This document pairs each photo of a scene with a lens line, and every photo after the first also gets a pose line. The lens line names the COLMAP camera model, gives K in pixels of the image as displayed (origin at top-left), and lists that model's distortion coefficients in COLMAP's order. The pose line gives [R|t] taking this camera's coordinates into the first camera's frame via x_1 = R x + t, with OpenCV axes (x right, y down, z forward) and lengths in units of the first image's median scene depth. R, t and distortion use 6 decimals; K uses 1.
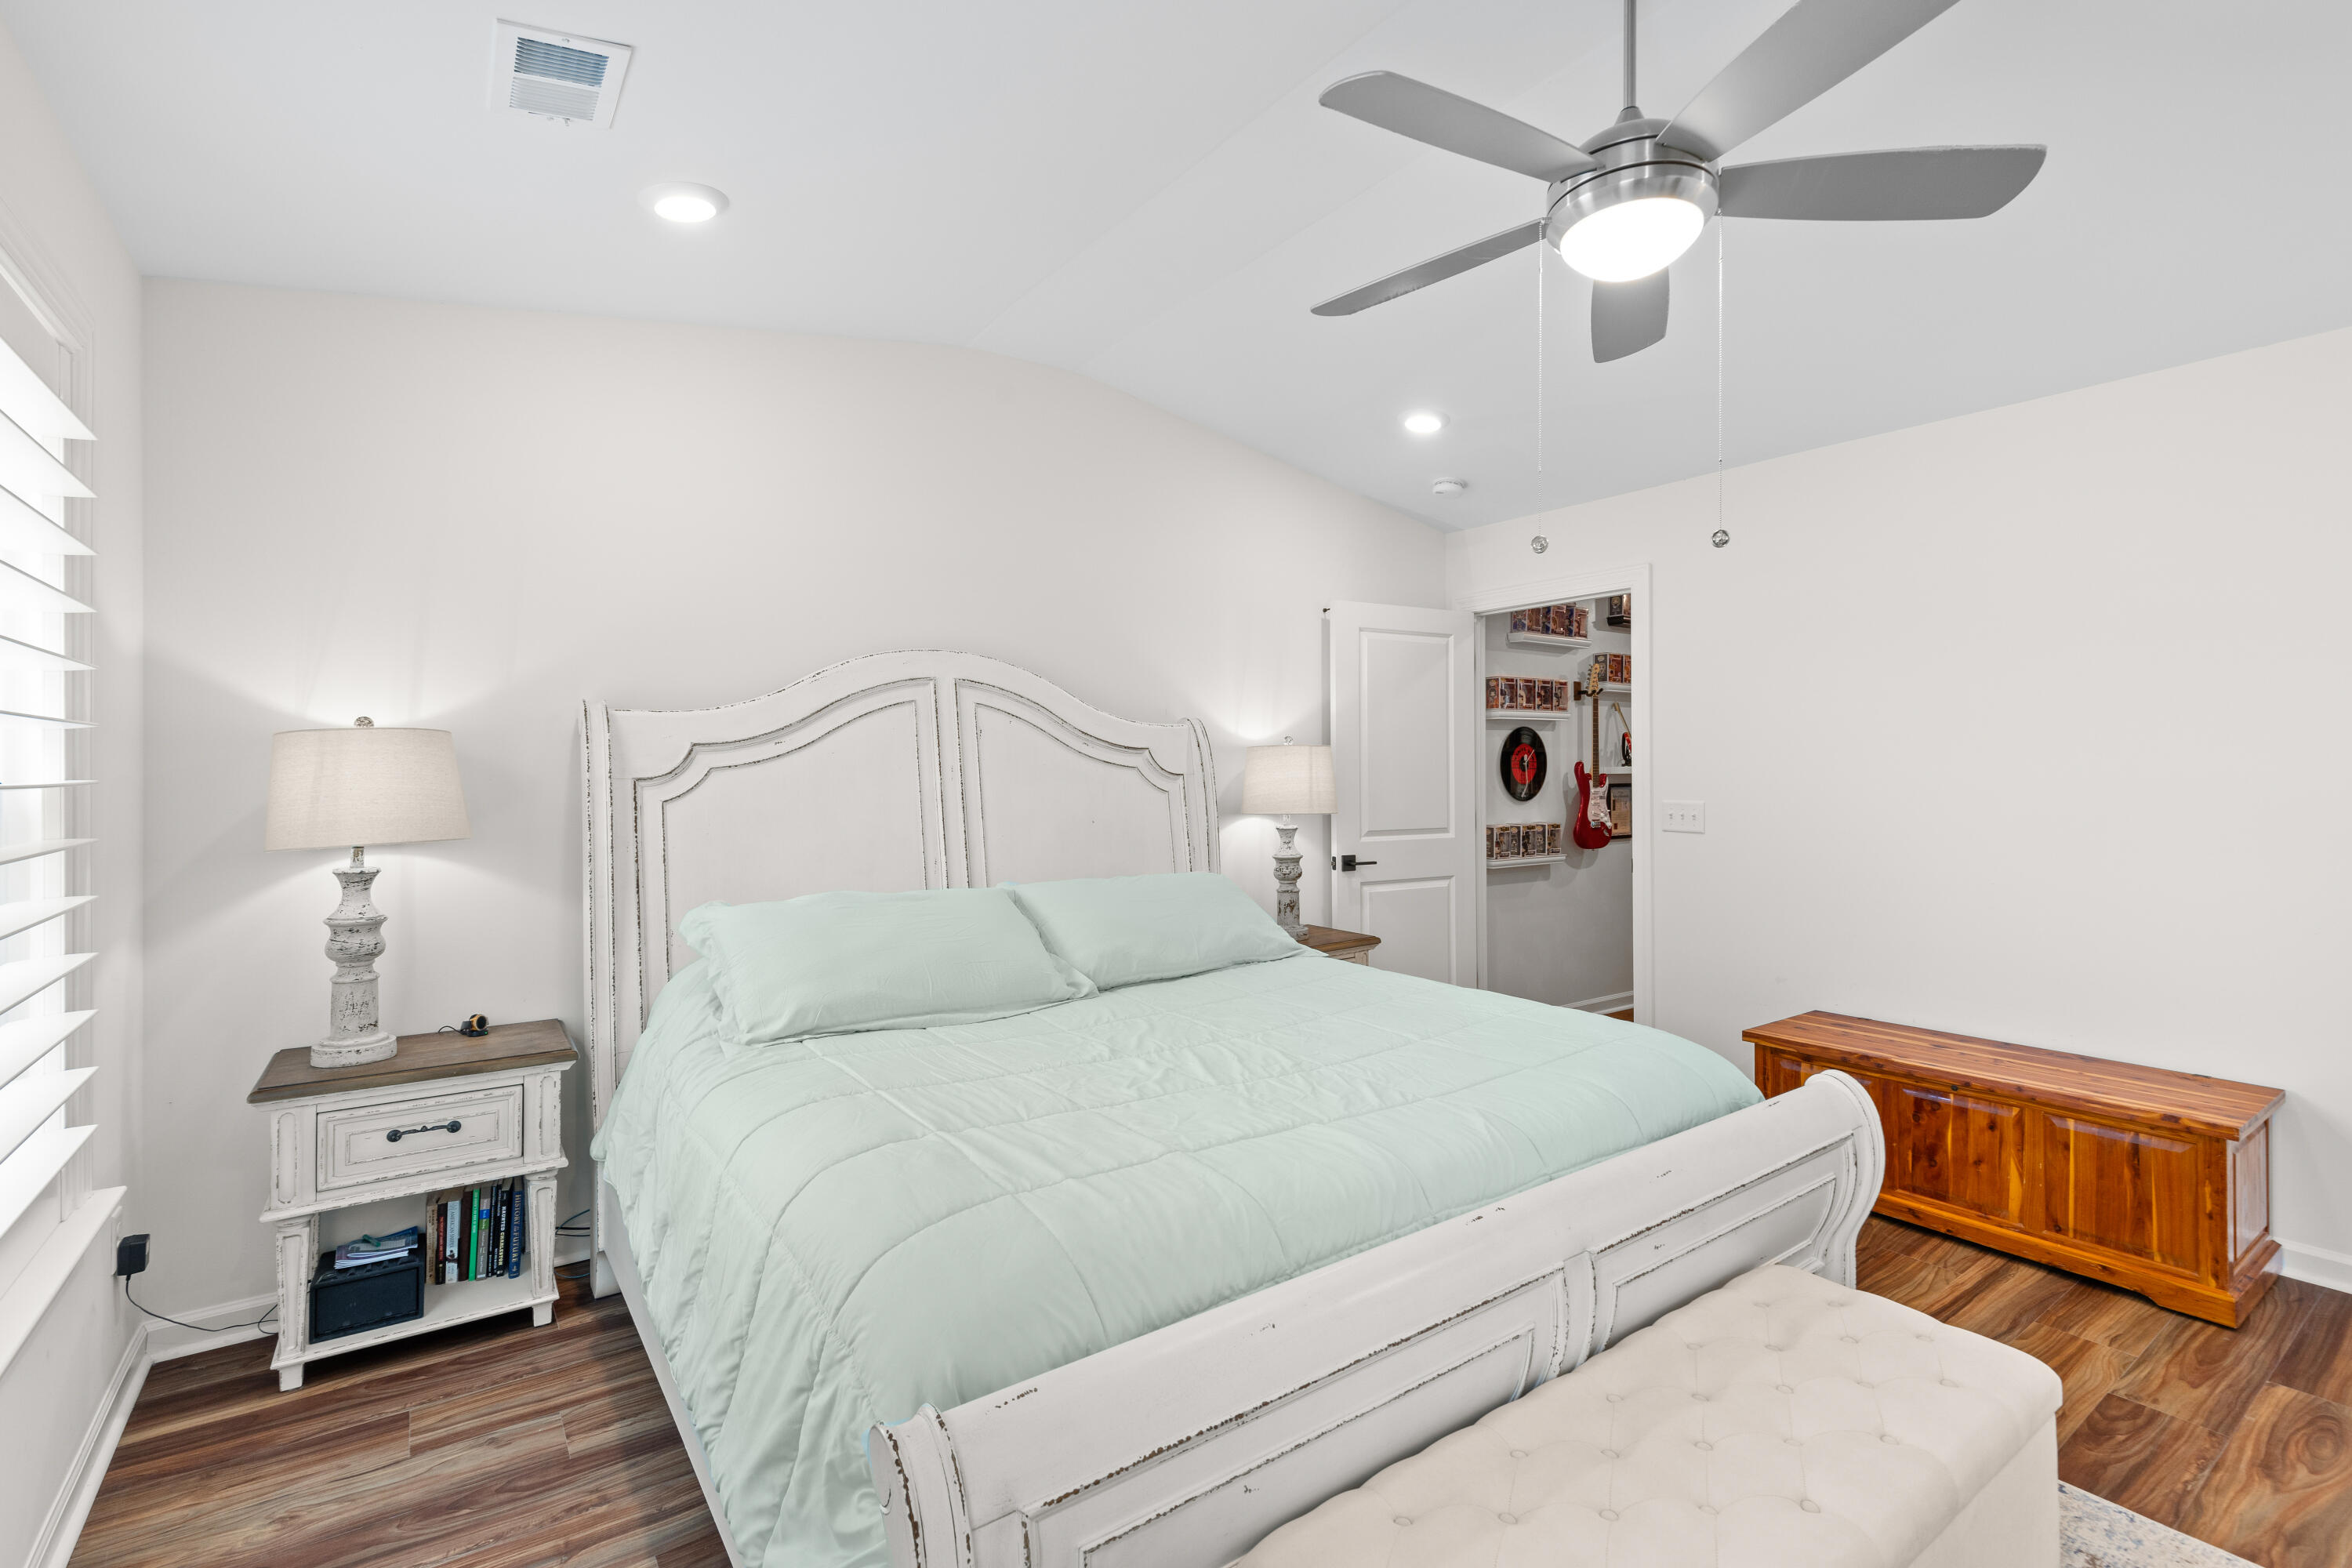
lens RADIAL K [[1069.4, 0, 1187.5], [0, 1069.4, 776.1], [0, 0, 1]] dist [0.008745, -0.002016]
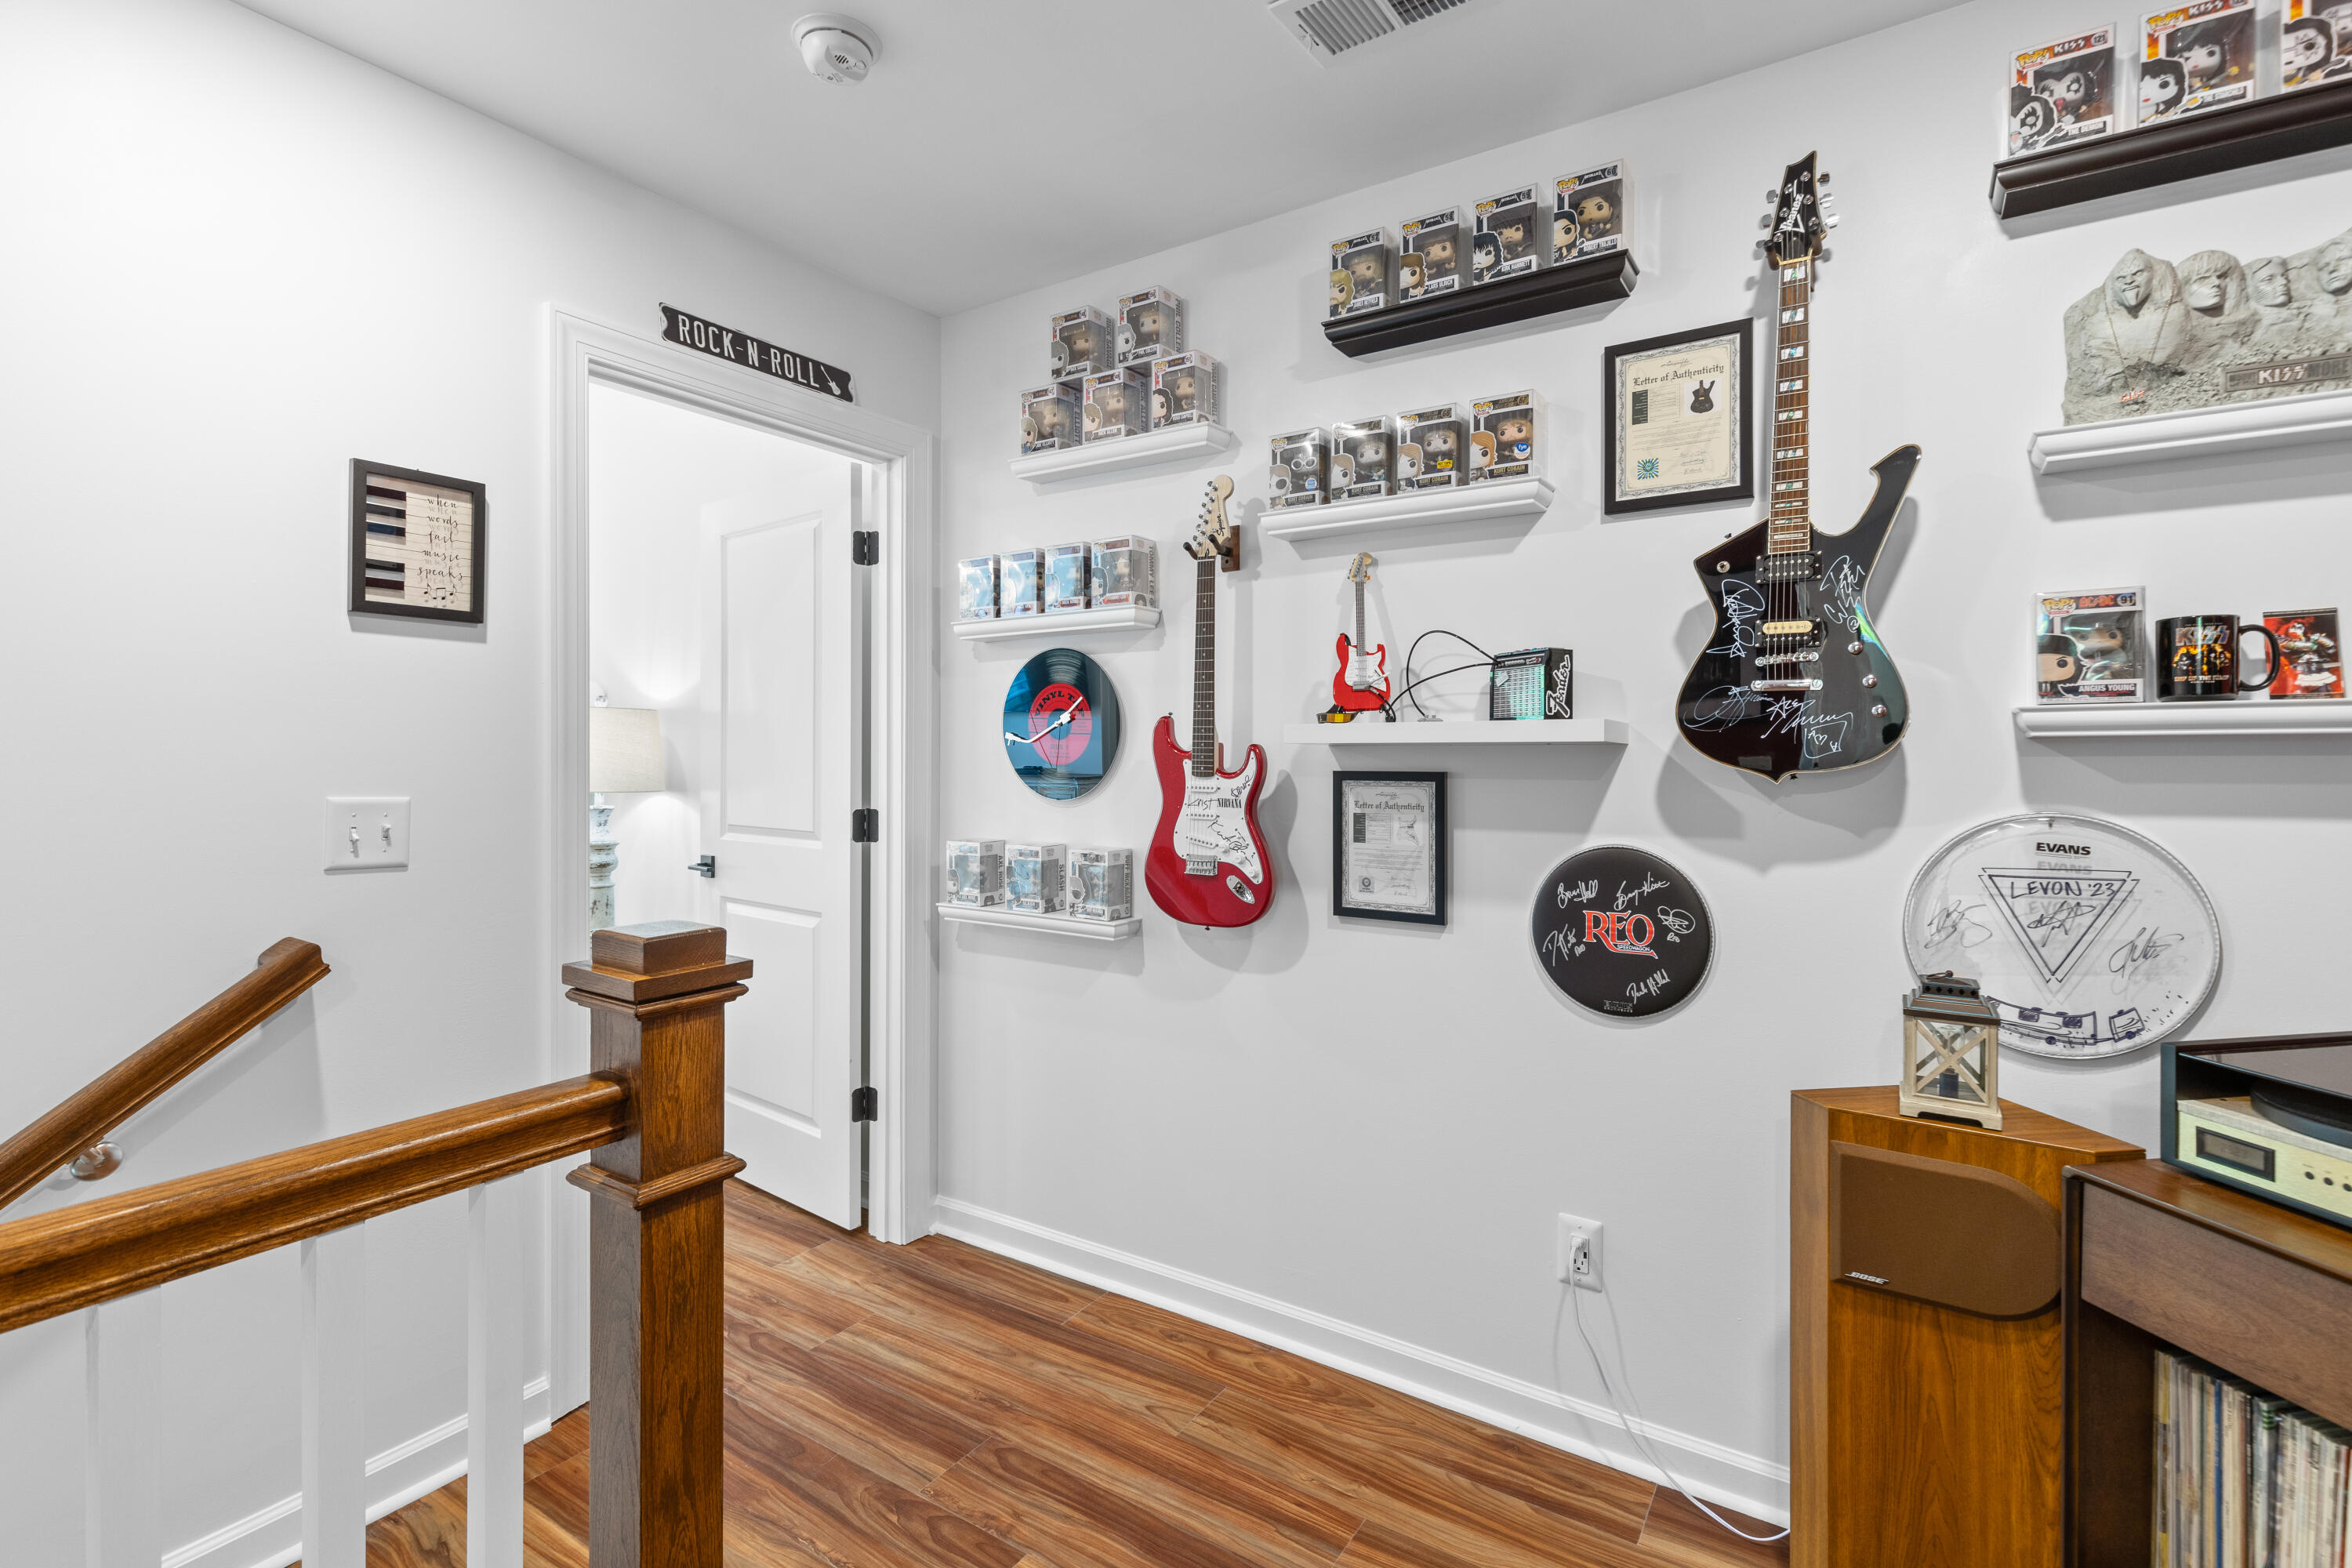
lens RADIAL K [[1069.4, 0, 1170.6], [0, 1069.4, 767.9], [0, 0, 1]] dist [0.008745, -0.002016]
pose [[0.335595, 0.022396, -0.941740, 0.771966], [-0.003774, 0.999741, 0.022430, -0.002655], [0.941999, -0.003973, 0.335593, 0.857917]]
